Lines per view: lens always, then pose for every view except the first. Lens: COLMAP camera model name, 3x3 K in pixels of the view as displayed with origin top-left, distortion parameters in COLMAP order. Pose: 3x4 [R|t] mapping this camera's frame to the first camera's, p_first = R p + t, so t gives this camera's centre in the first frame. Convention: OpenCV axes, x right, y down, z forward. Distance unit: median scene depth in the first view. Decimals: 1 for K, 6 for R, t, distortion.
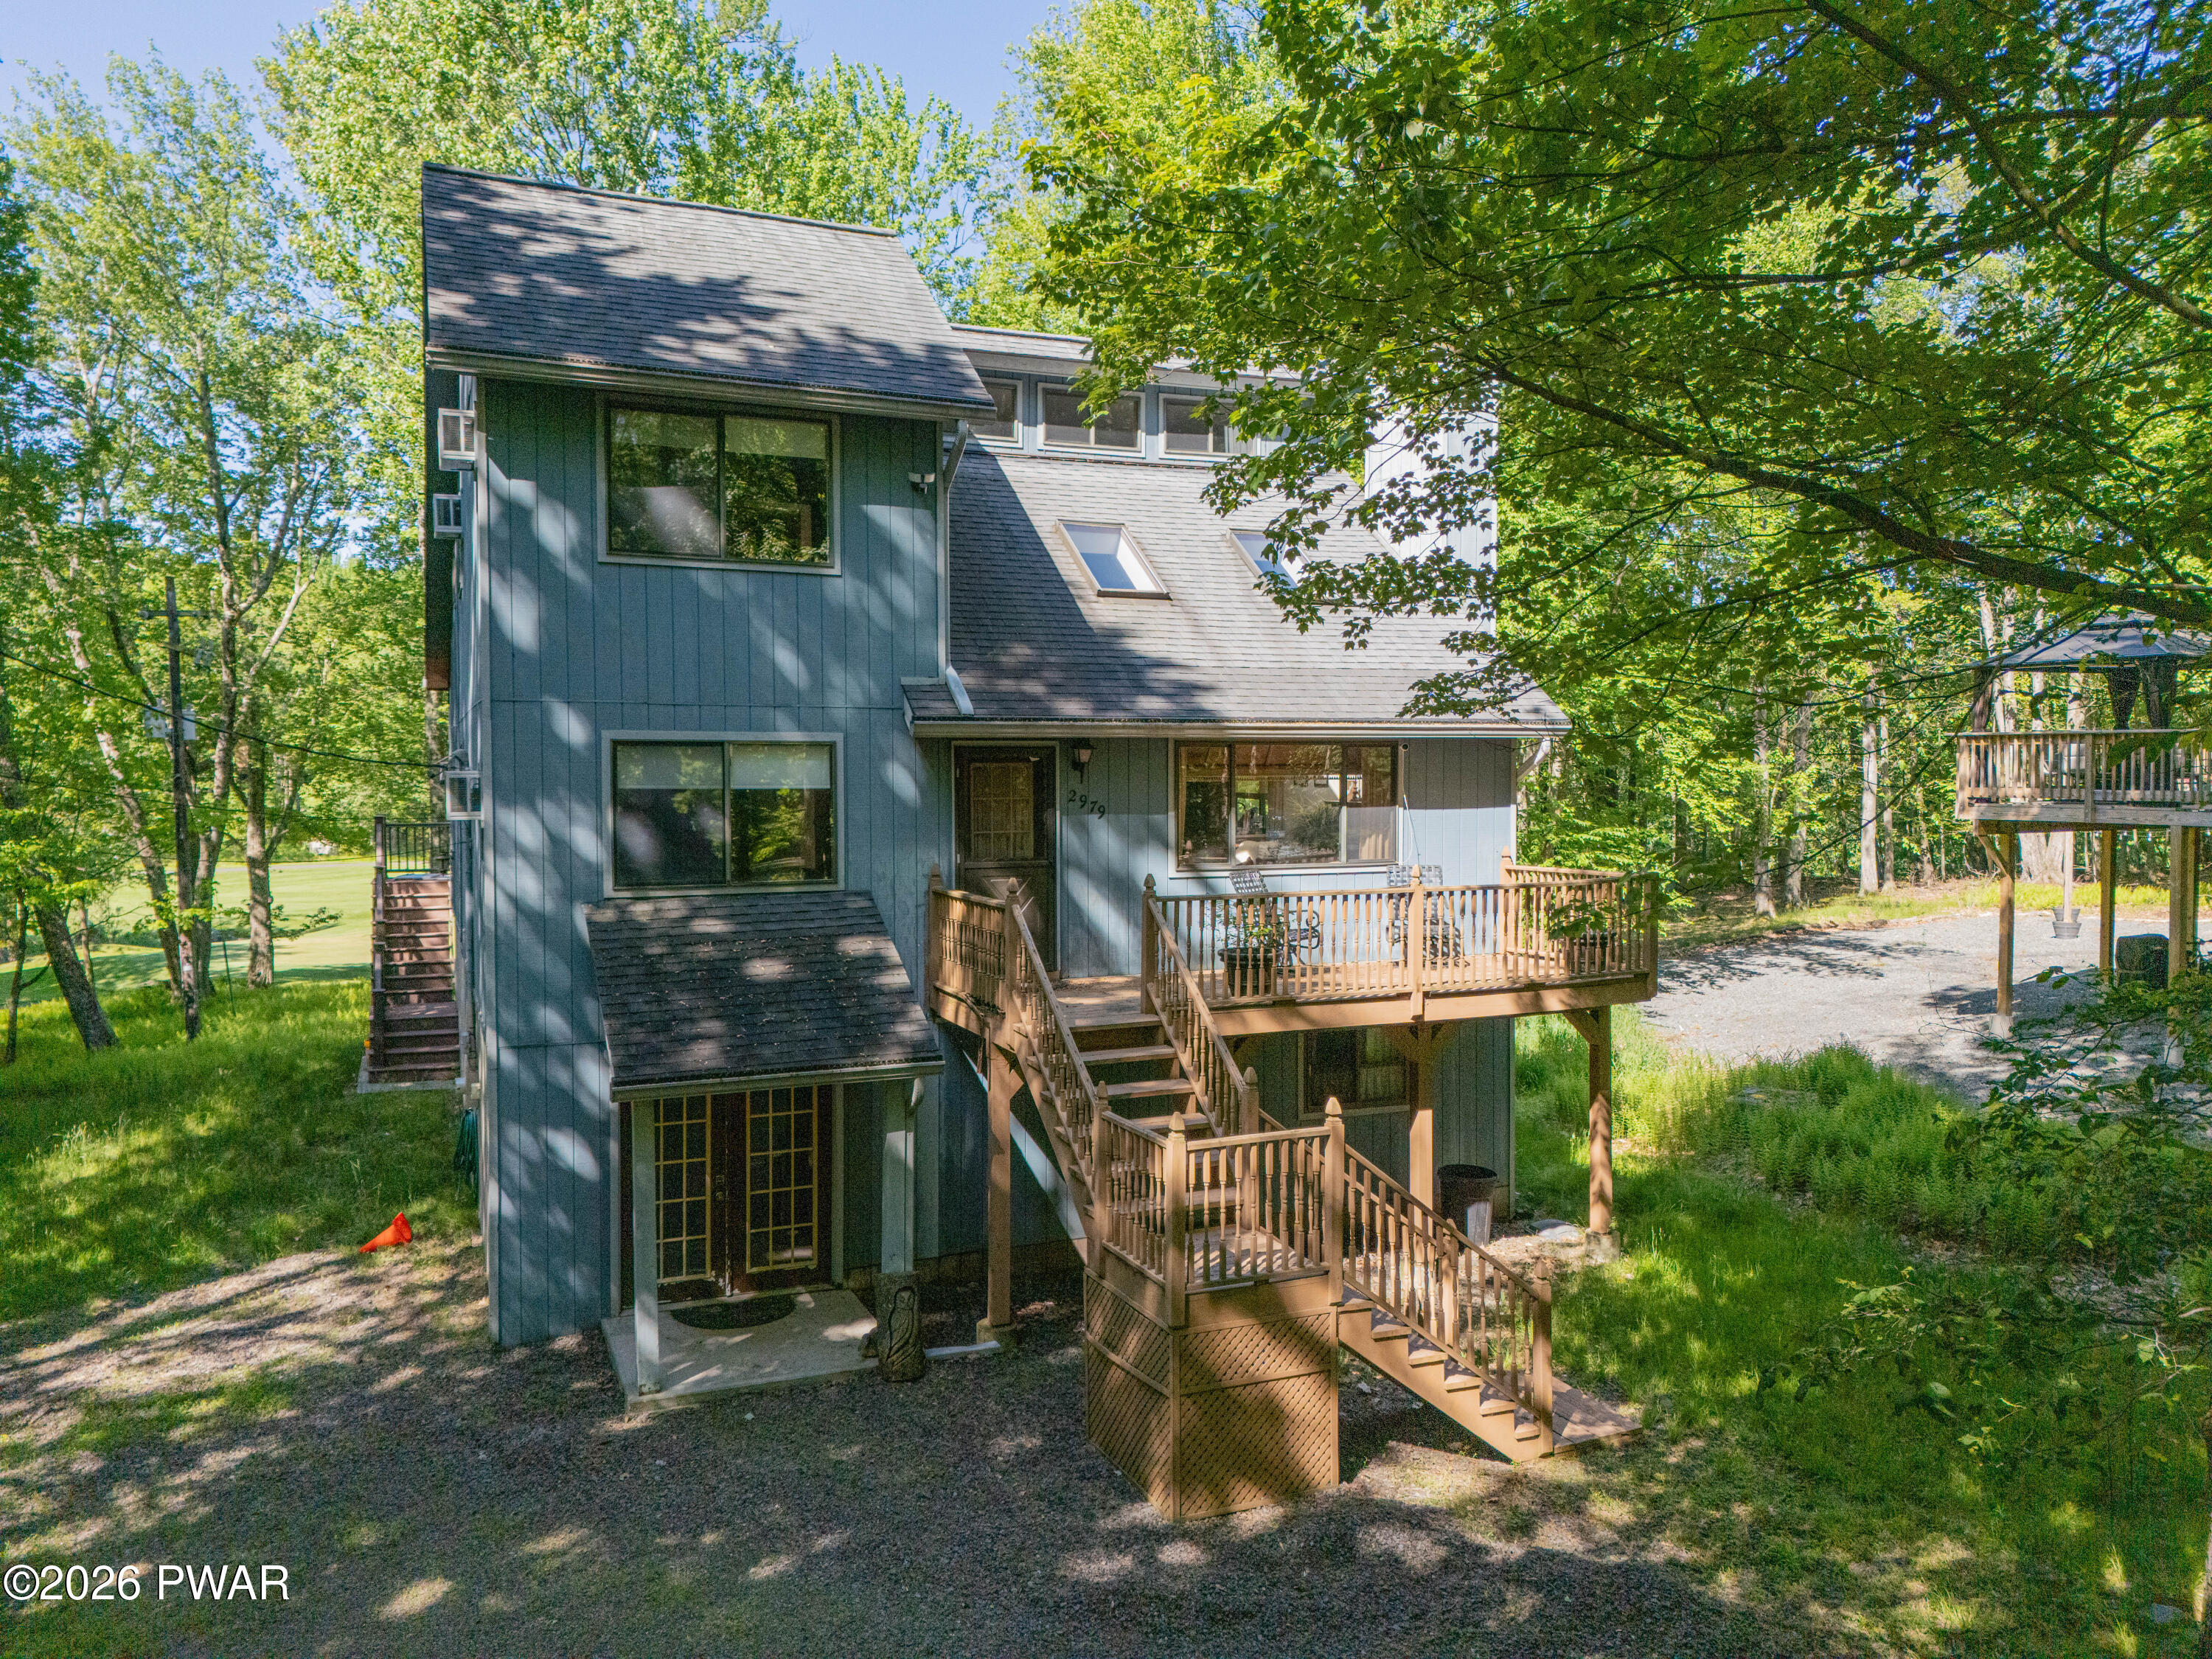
lens RADIAL K [[1623.0, 0, 1106.0], [0, 1623.0, 829.5], [0, 0, 1]] dist [0.075622, -0.065426]
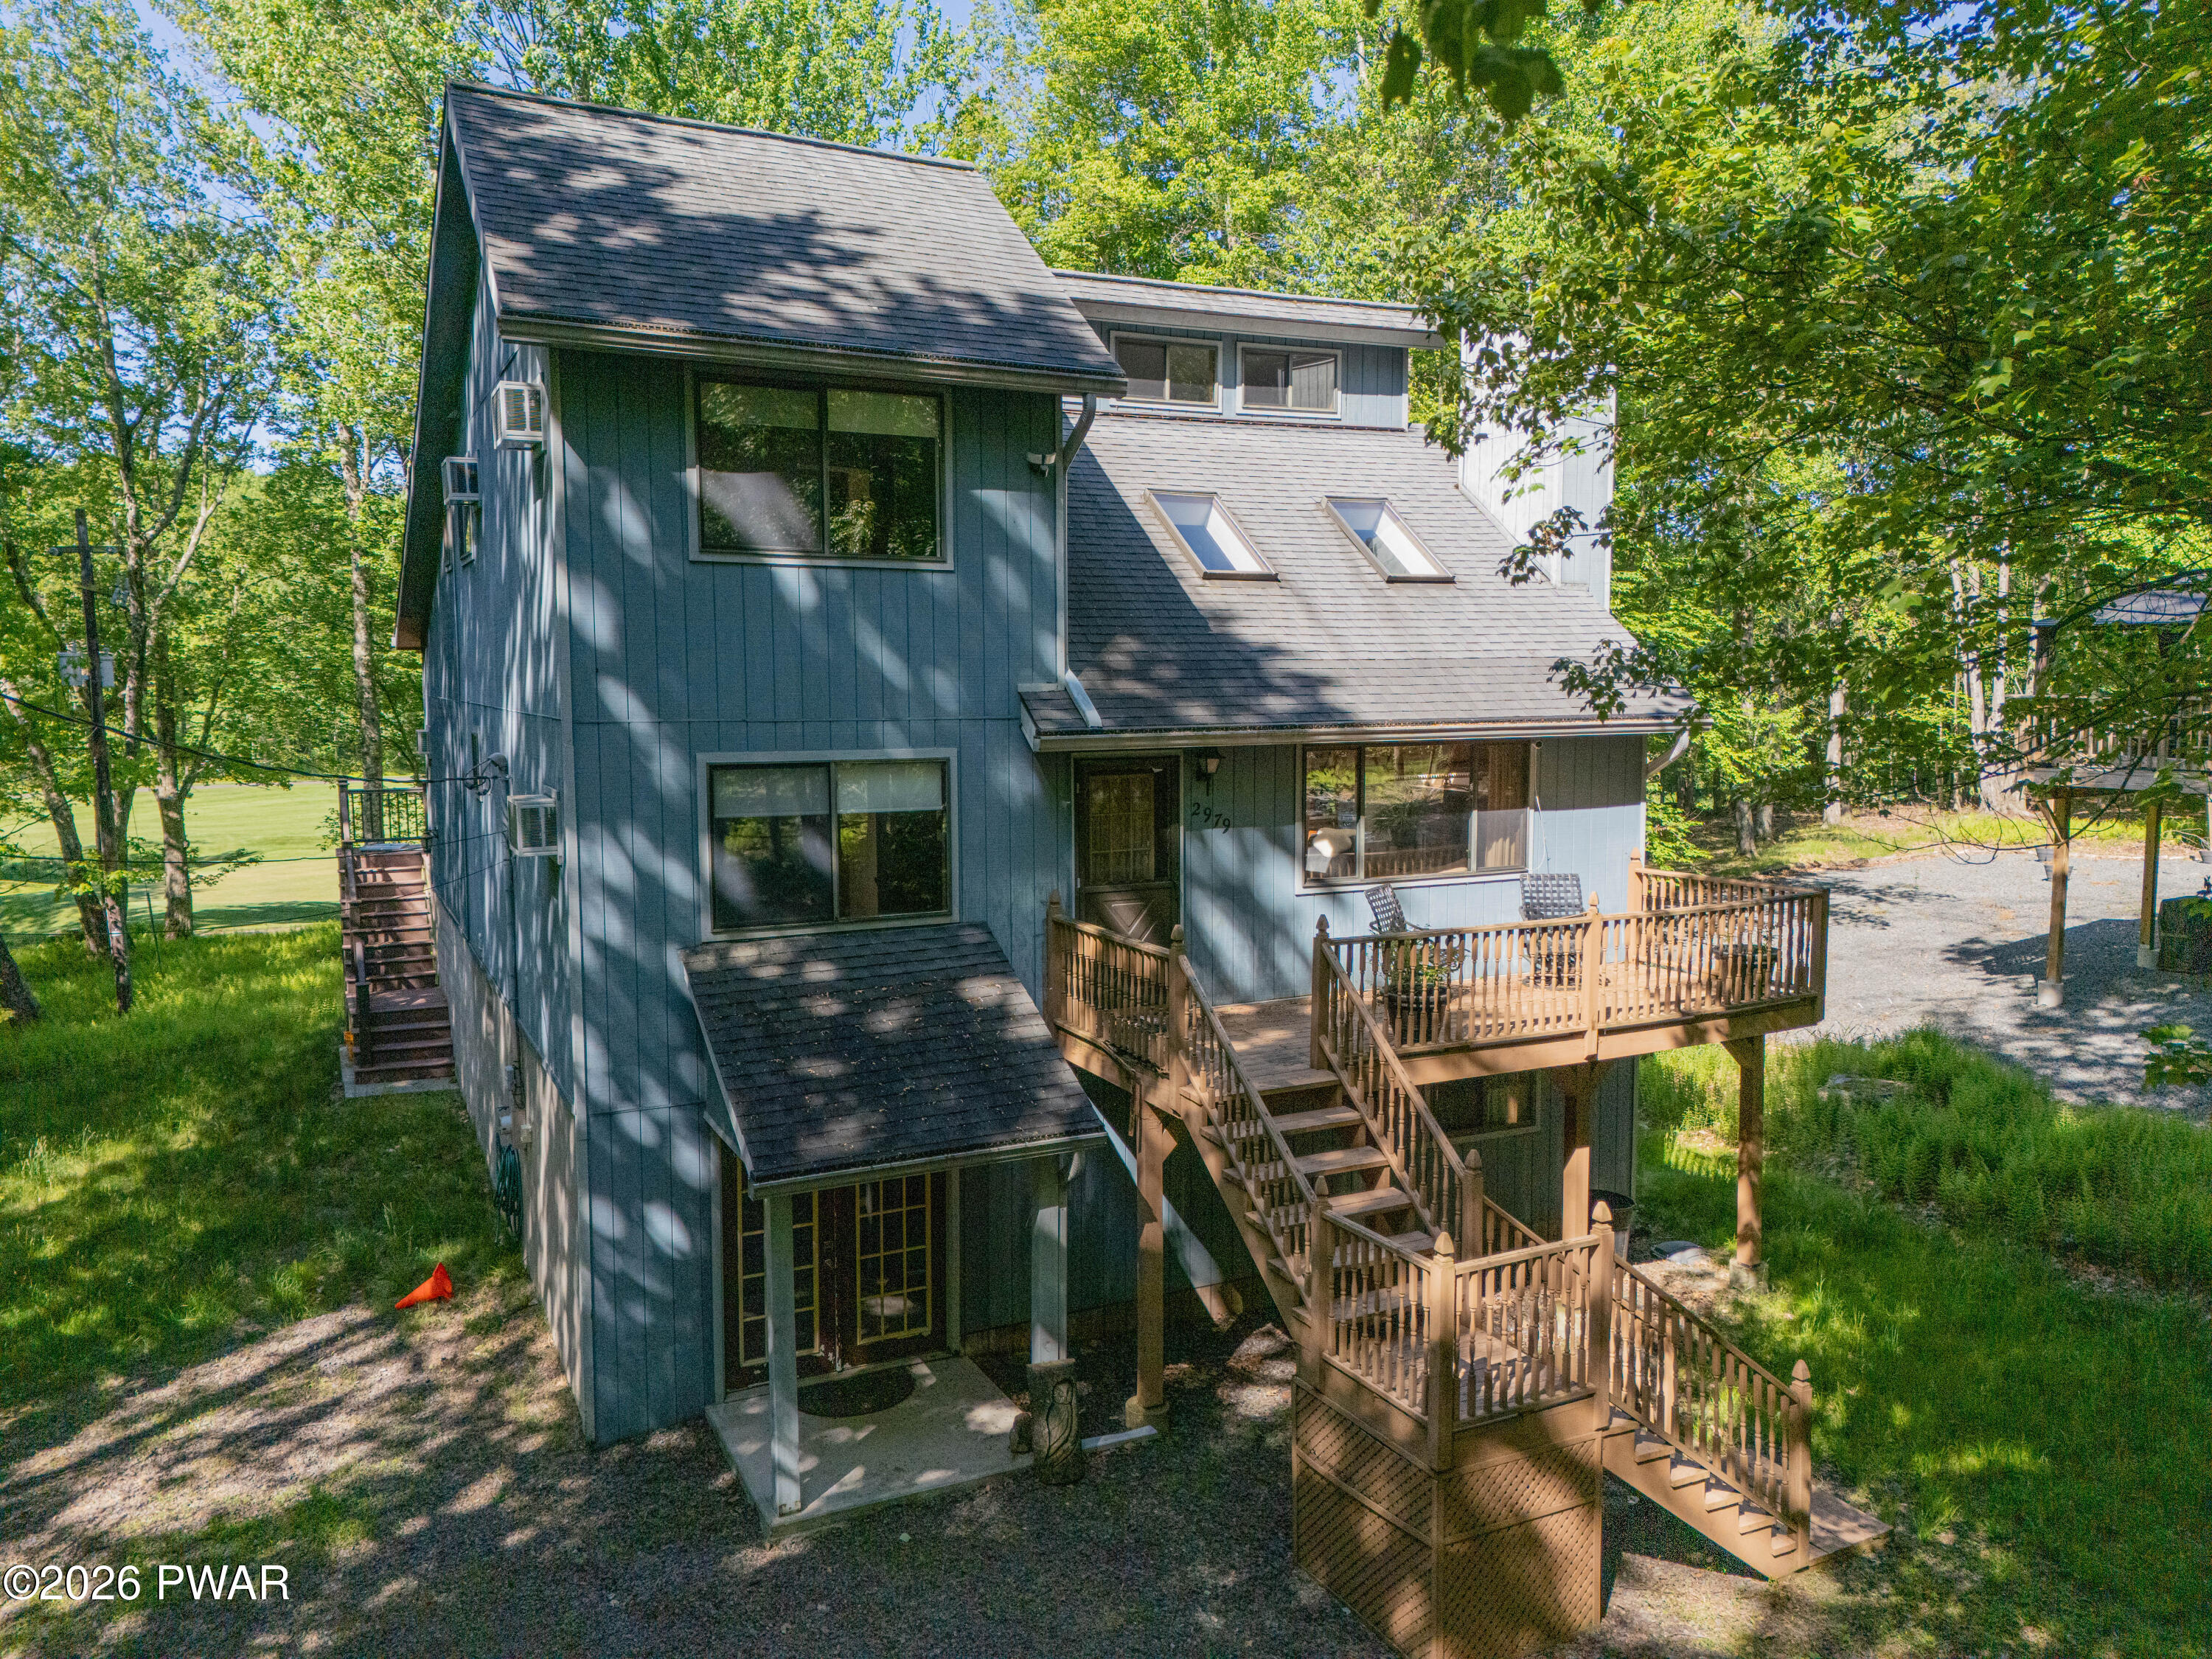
lens RADIAL K [[1623.0, 0, 1106.0], [0, 1623.0, 829.5], [0, 0, 1]] dist [0.075622, -0.065426]
pose [[0.998280, -0.007312, 0.058162, -0.122111], [0.003928, 0.998304, 0.058084, -0.061068], [-0.058488, -0.057756, 0.996616, 0.096237]]
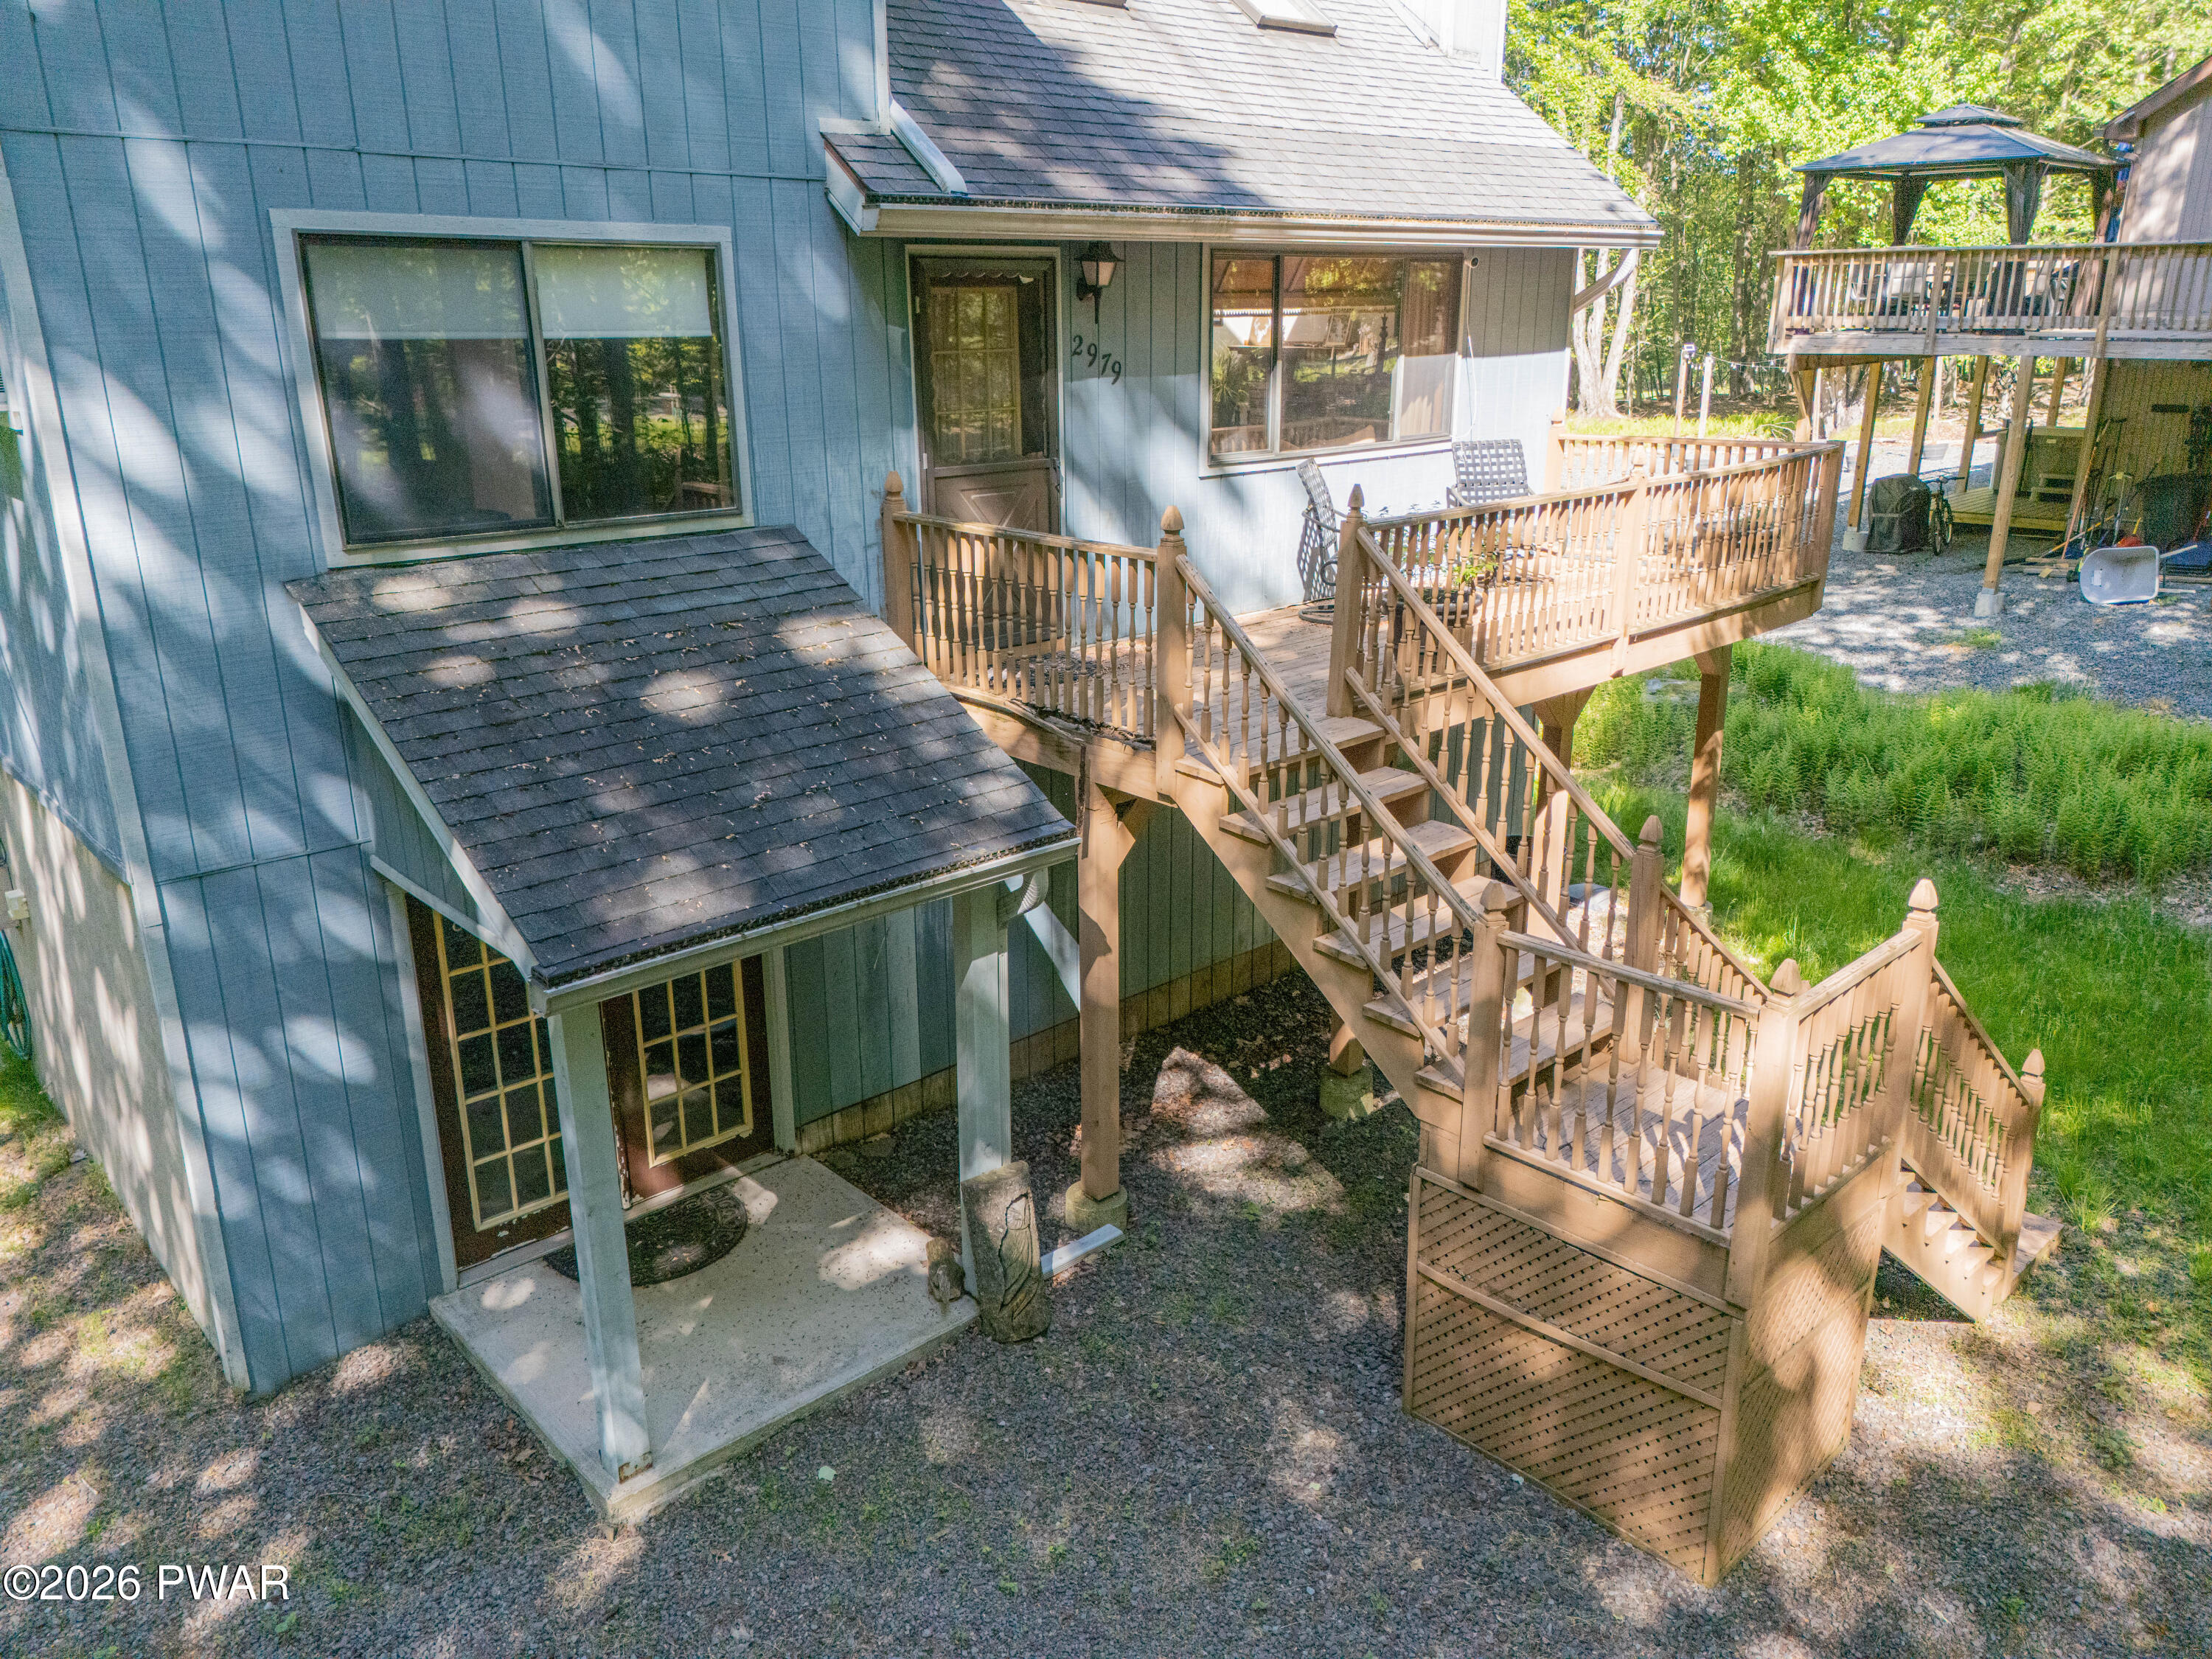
lens RADIAL K [[1623.0, 0, 1106.0], [0, 1623.0, 829.5], [0, 0, 1]] dist [0.075622, -0.065426]
pose [[0.942602, -0.107053, 0.316293, -0.219534], [0.017799, 0.961977, 0.272551, -0.012664], [-0.333444, -0.251277, 0.908667, 0.387222]]
